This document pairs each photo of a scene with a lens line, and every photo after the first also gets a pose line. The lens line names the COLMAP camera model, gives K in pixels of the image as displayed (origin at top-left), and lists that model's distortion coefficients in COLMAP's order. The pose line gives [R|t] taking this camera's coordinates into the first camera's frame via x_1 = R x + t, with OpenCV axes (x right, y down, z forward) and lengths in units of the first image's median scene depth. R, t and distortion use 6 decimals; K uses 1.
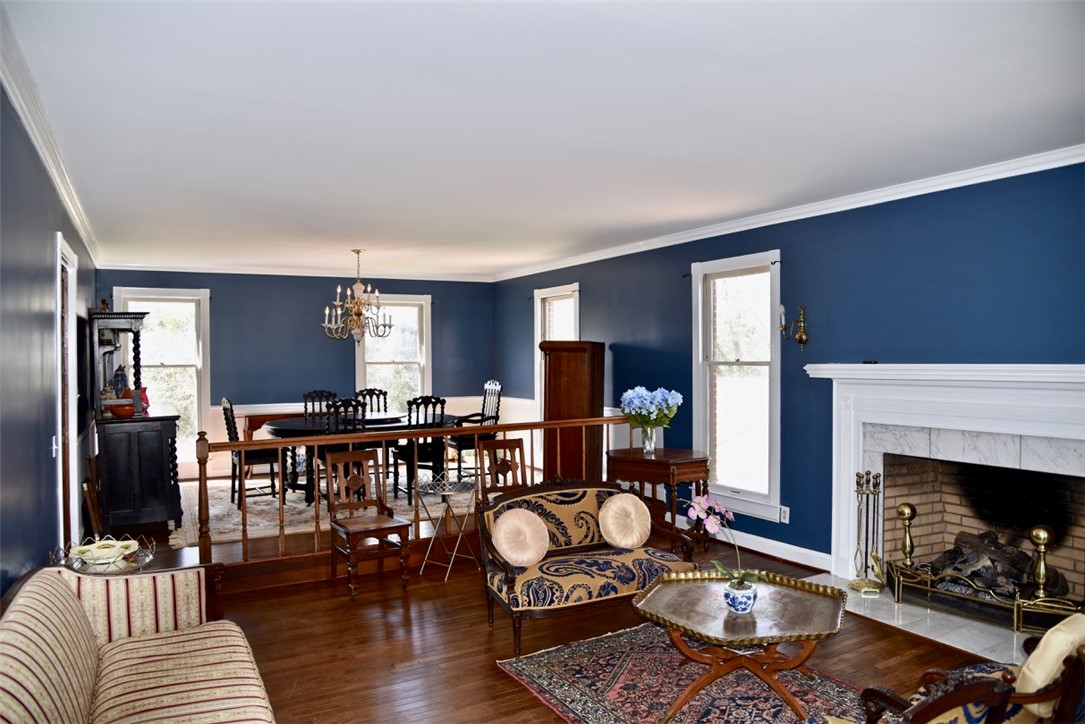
lens RADIAL K [[719.4, 0, 553.1], [0, 719.4, 367.9], [0, 0, 1]] dist [-0.111316, 0.064979]
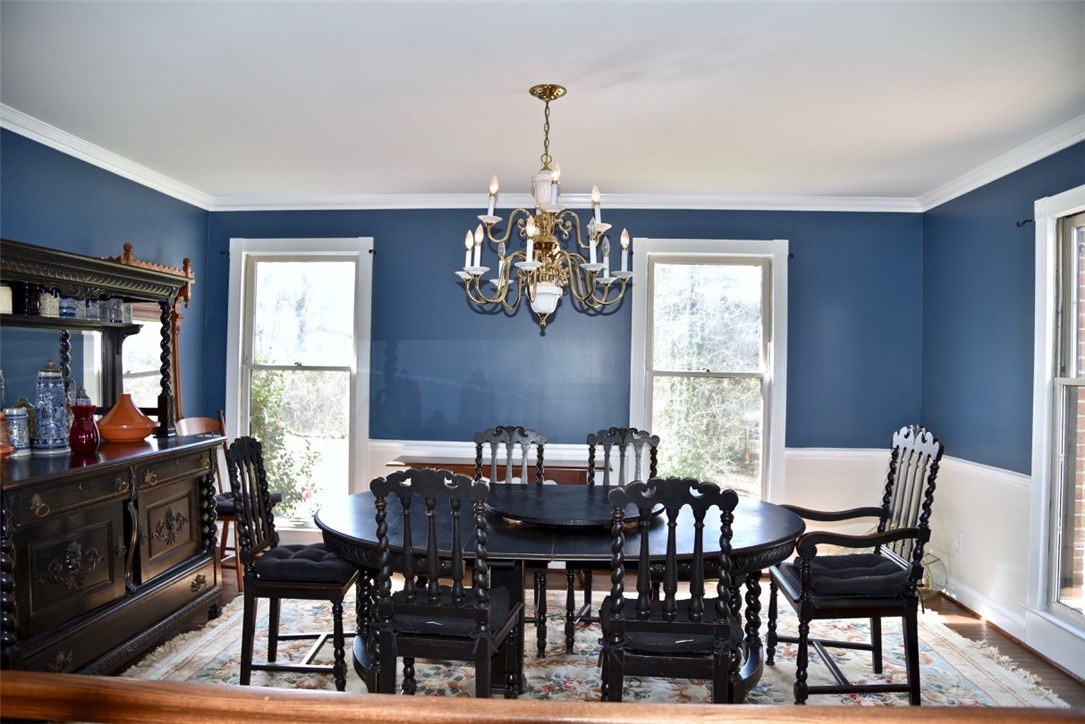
lens RADIAL K [[747.4, 0, 518.5], [0, 747.4, 365.0], [0, 0, 1]] dist [-0.122423, 0.072868]
pose [[0.823475, 0.016763, -0.567104, -0.068927], [-0.029605, 0.999471, -0.013445, -0.005667], [0.566579, 0.027861, 0.823536, 0.958707]]
